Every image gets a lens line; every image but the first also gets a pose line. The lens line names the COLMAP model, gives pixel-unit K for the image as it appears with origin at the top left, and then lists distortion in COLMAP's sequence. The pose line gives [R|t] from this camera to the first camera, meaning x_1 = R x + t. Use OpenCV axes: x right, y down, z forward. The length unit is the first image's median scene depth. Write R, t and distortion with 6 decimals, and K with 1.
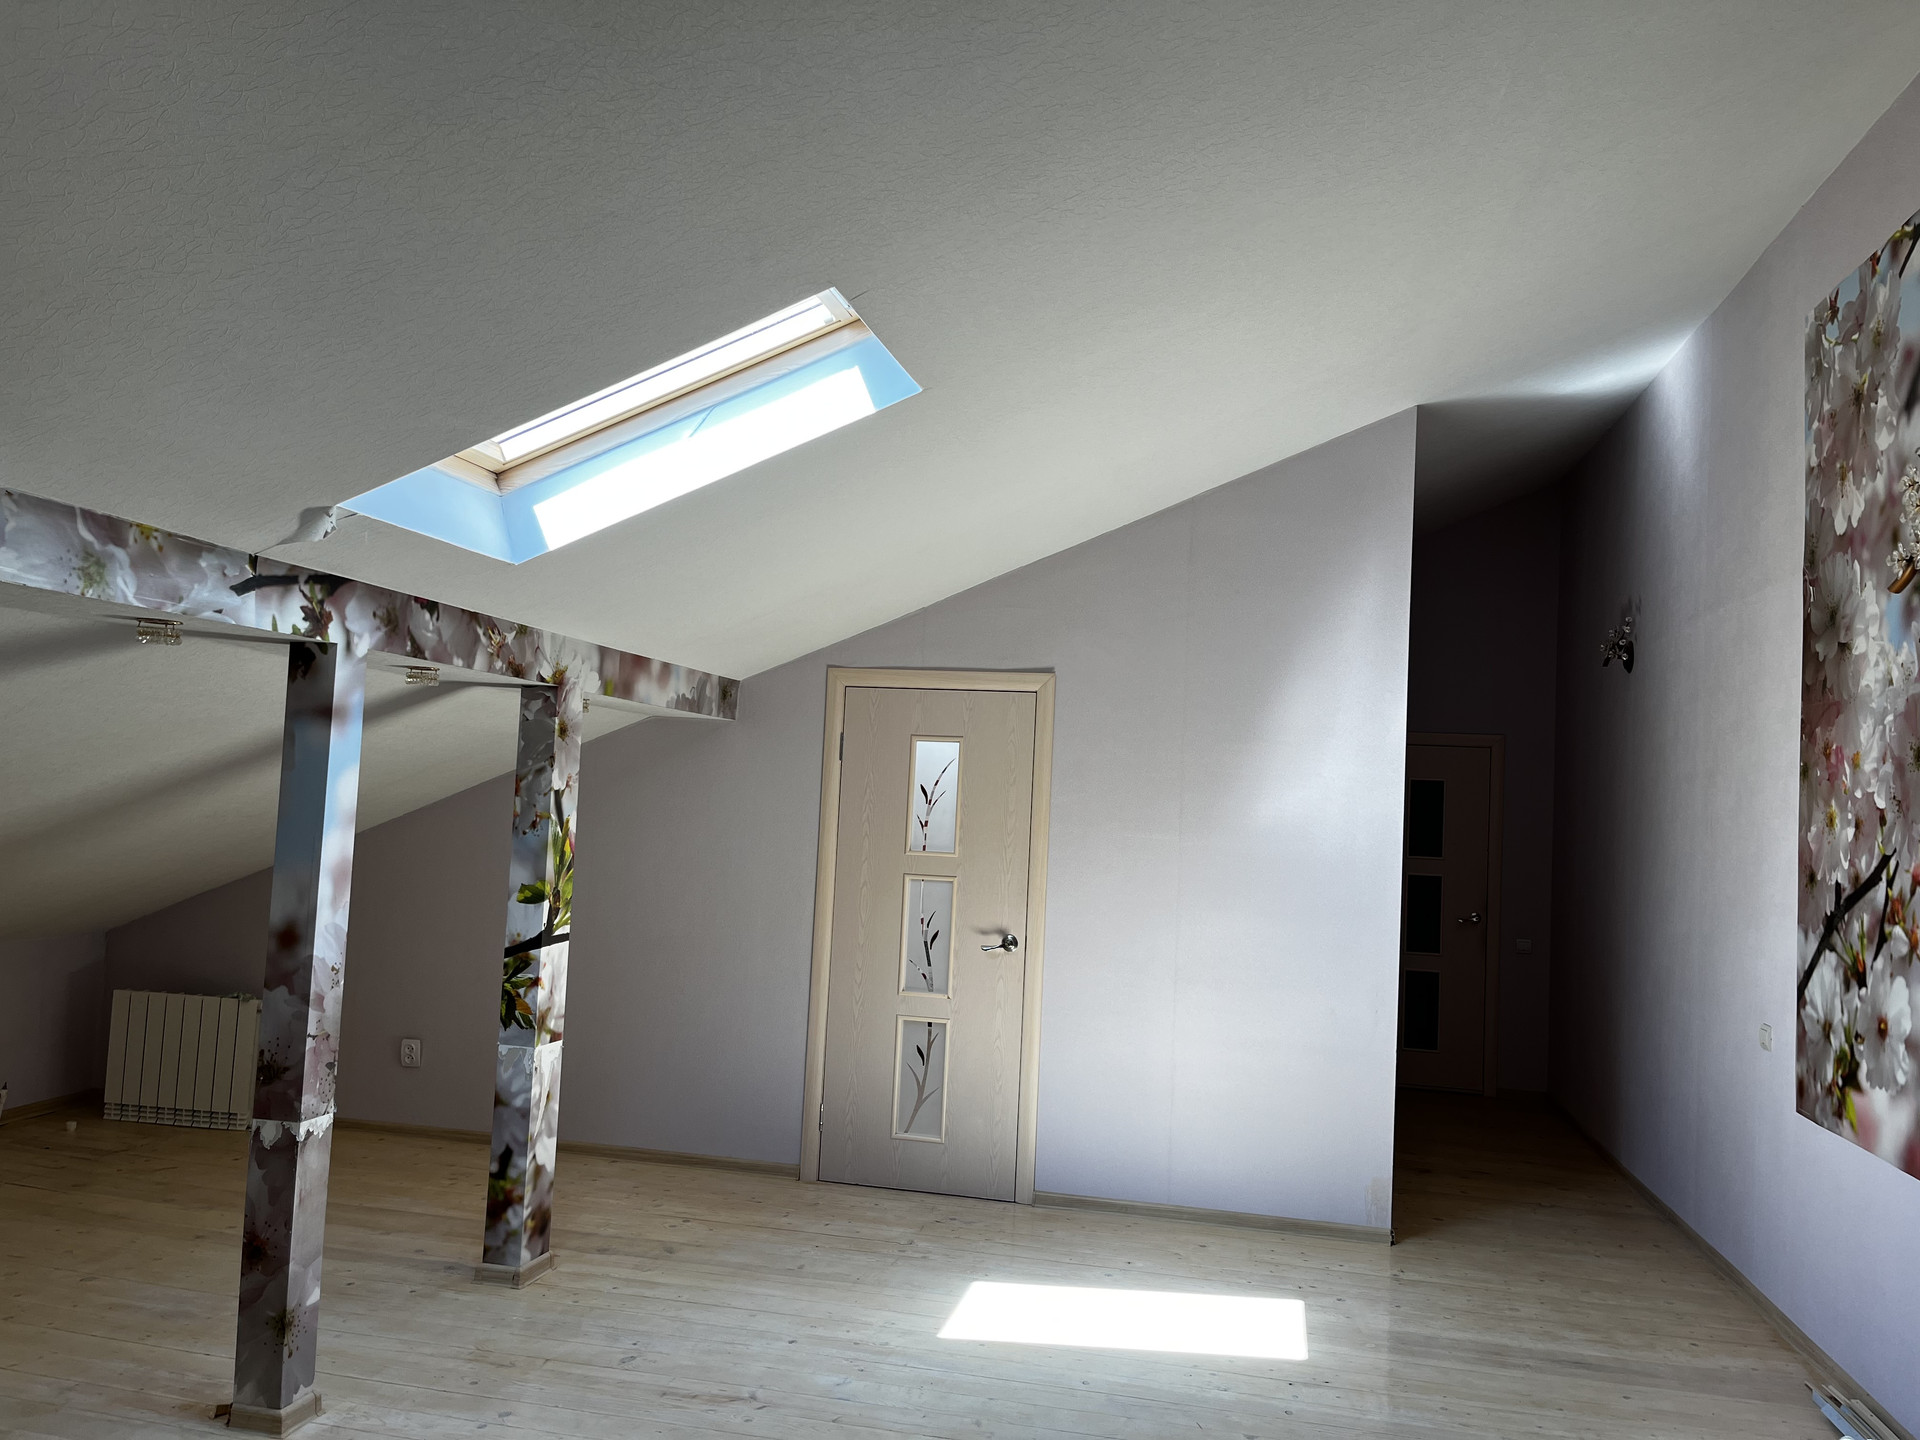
lens RADIAL K [[1445.8, 0, 950.2], [0, 1445.8, 727.5], [0, 0, 1]] dist [0.062054, -0.088594]
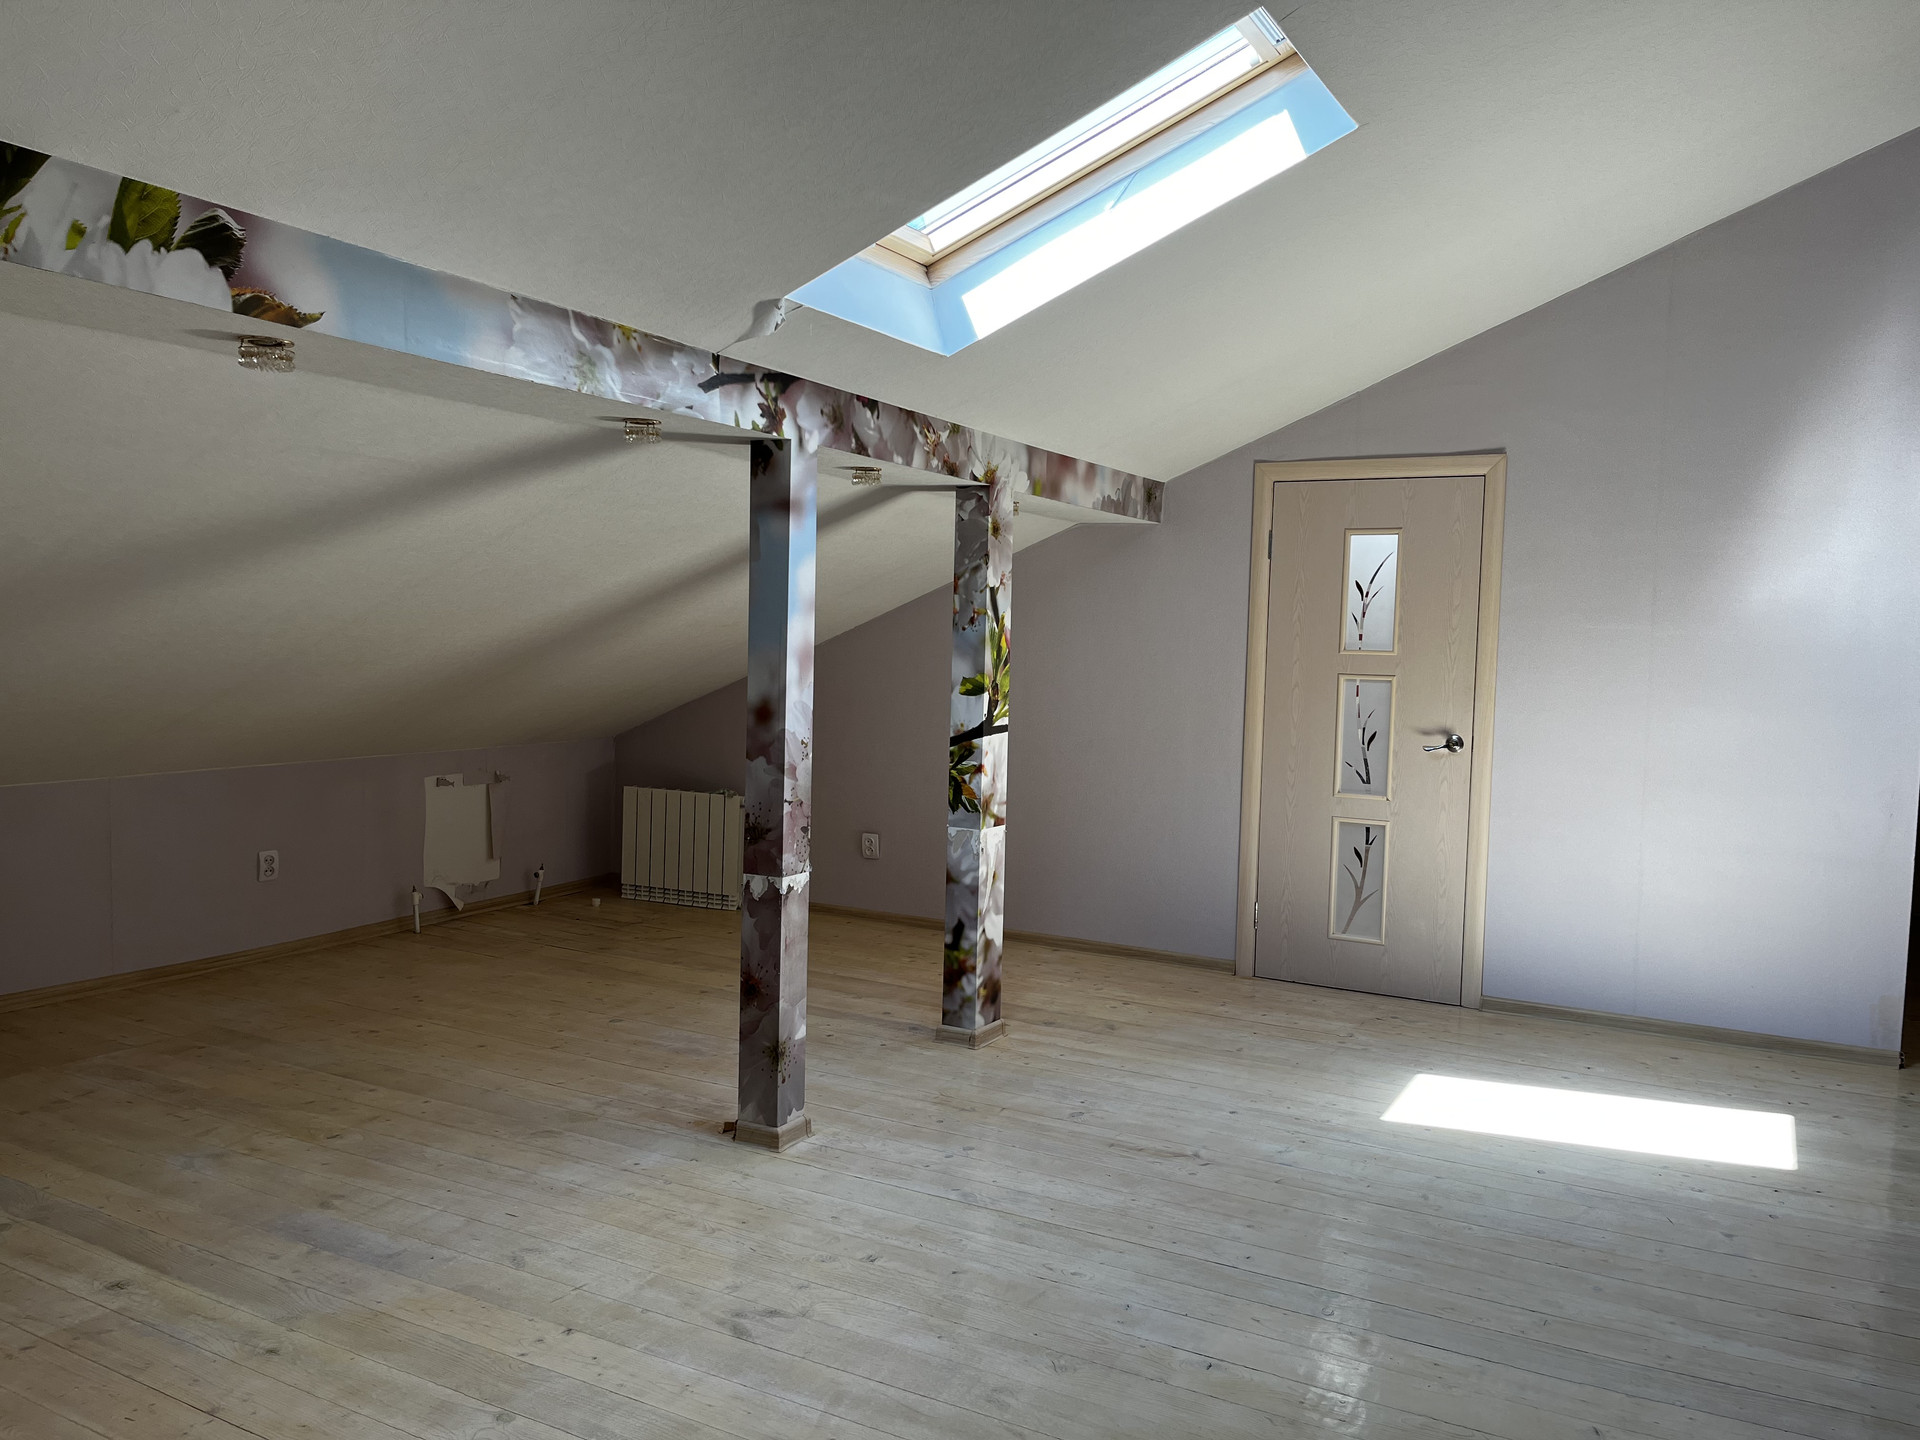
lens RADIAL K [[1445.8, 0, 966.2], [0, 1445.8, 716.2], [0, 0, 1]] dist [0.062054, -0.088594]
pose [[0.960823, -0.006727, -0.277081, -0.002942], [0.034898, 0.994686, 0.096865, 0.035544], [0.274957, -0.102740, 0.955951, -0.002302]]
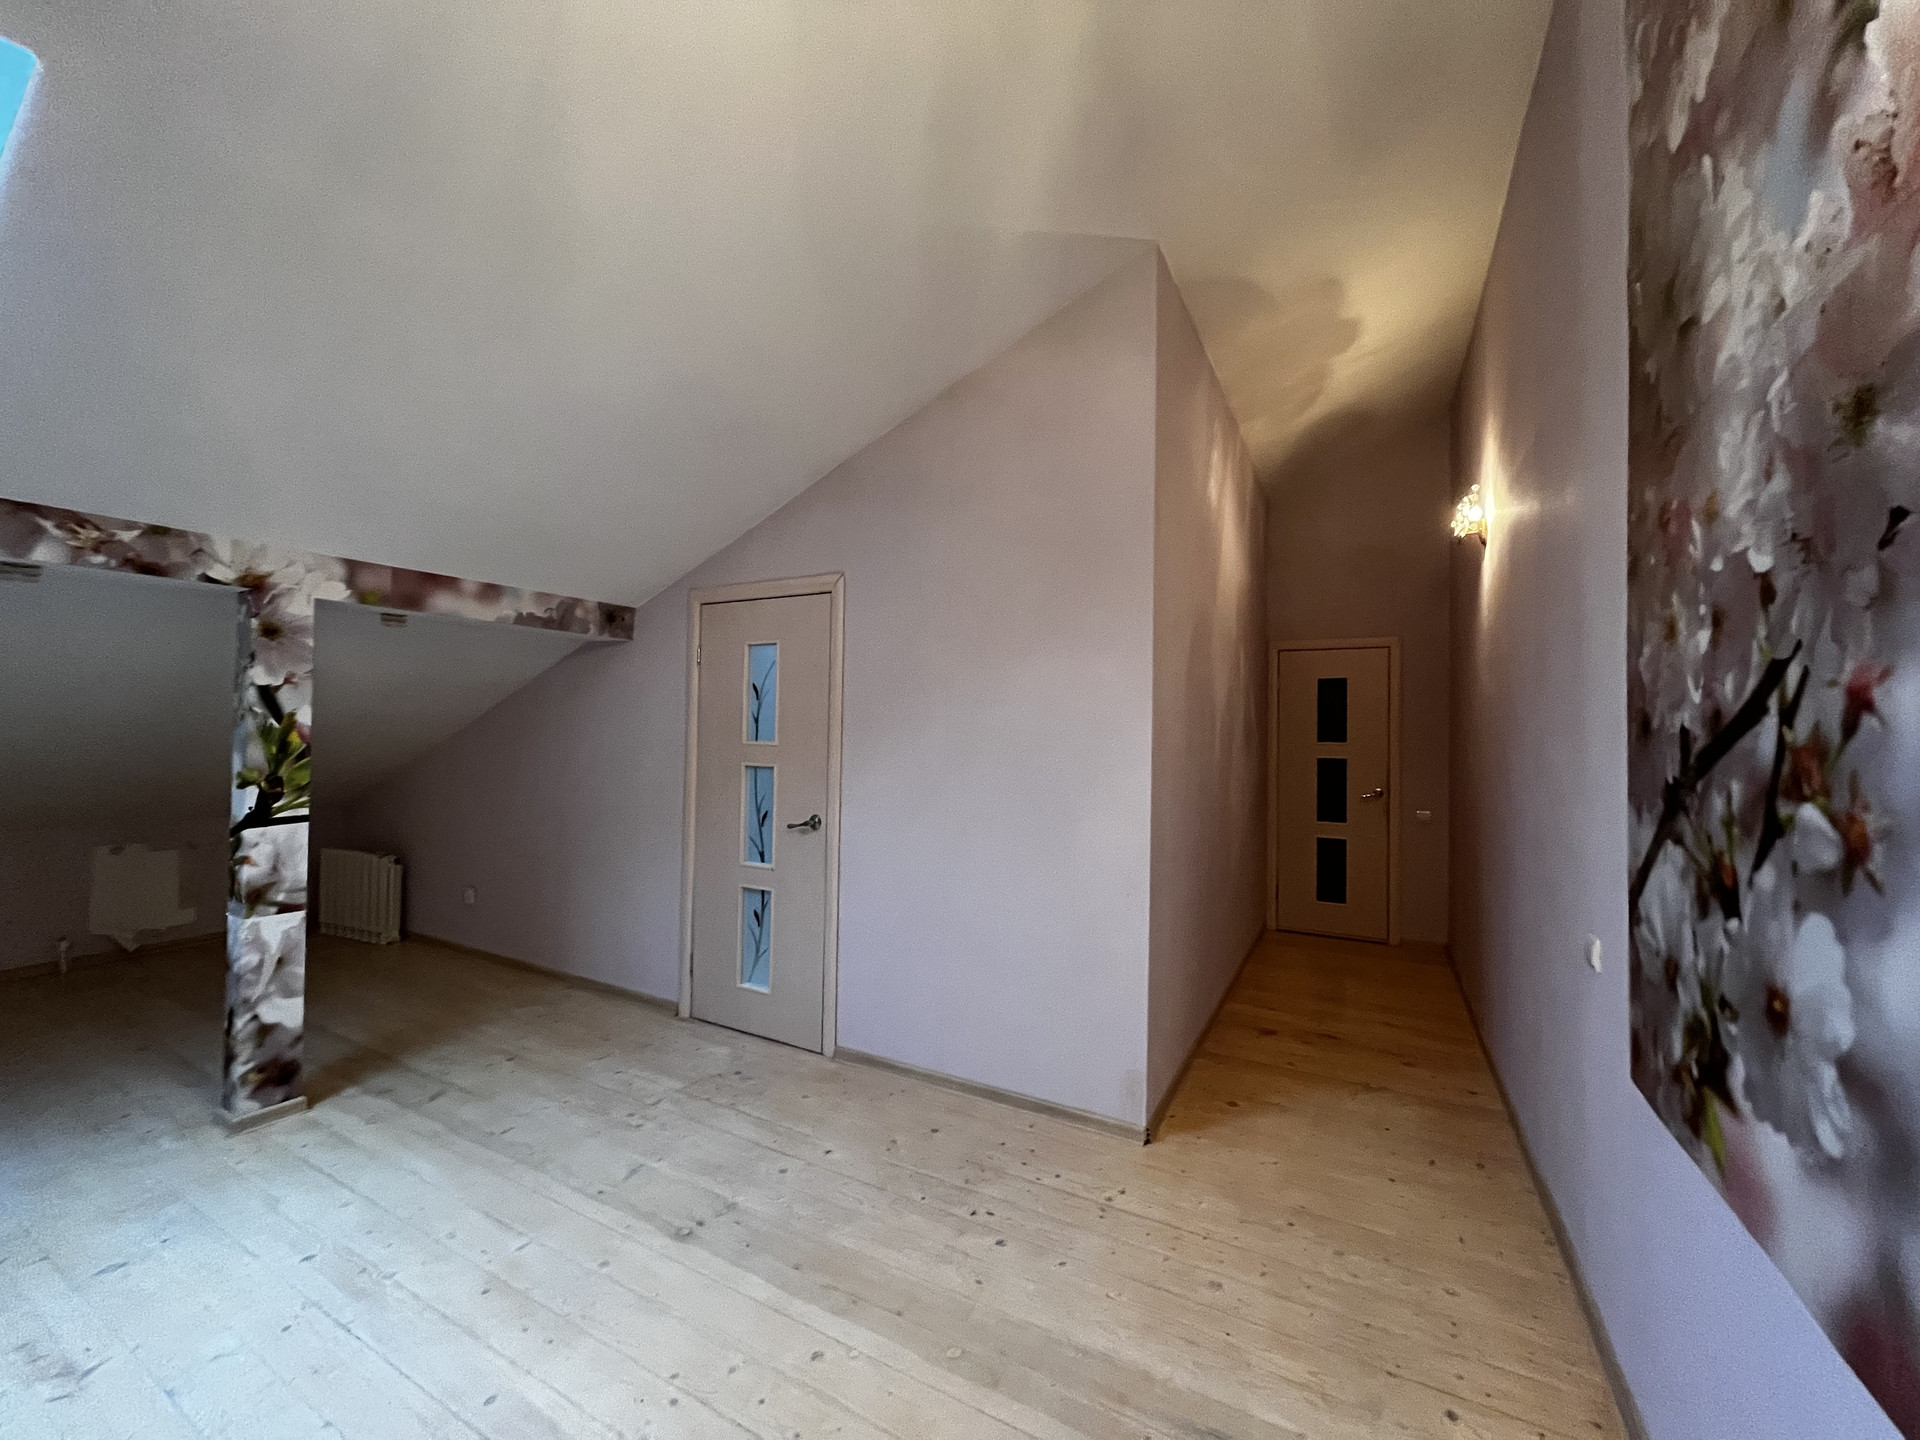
lens RADIAL K [[770.3, 0, 952.8], [0, 770.3, 713.7], [0, 0, 1]] dist [-0.009243, 0.002370]
pose [[0.960775, -0.037546, -0.274777, 0.399608], [0.044056, 0.998875, 0.017554, 0.079839], [0.273809, -0.028971, 0.961348, 0.608418]]
